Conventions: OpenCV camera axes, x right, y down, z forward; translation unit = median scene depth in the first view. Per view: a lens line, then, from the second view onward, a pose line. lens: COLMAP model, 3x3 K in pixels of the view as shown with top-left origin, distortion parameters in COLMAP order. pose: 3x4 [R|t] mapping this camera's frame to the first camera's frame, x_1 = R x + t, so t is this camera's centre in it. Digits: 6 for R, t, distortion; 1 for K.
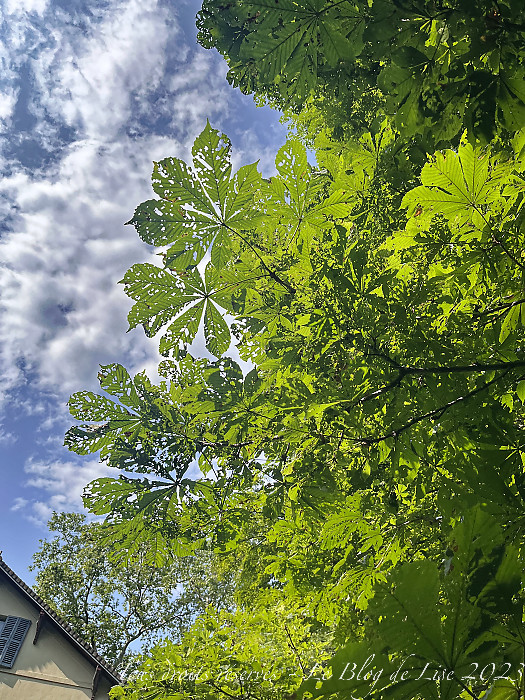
lens RADIAL K [[521.2, 0, 262.5], [0, 521.2, 350.0], [0, 0, 1]] dist [0.002026, 0.000081]
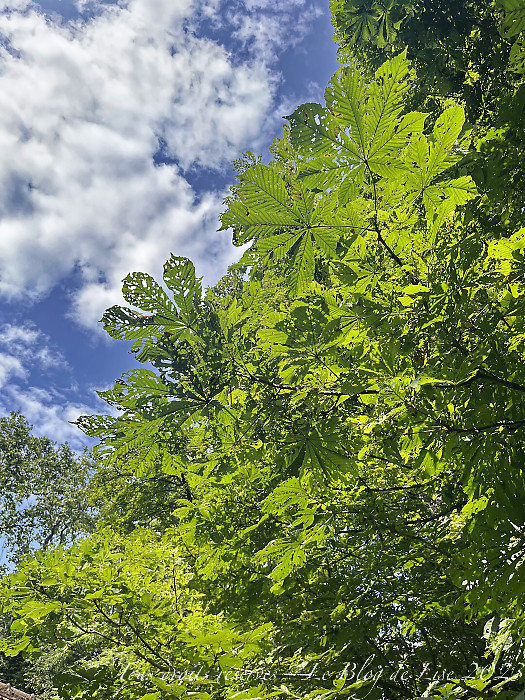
lens RADIAL K [[527.7, 0, 262.5], [0, 527.7, 350.0], [0, 0, 1]] dist [0.010657, 0.005923]
pose [[0.926829, 0.350015, 0.135930, -0.230898], [-0.358764, 0.932317, 0.045525, 0.087507], [-0.110795, -0.090961, 0.989672, 0.047946]]
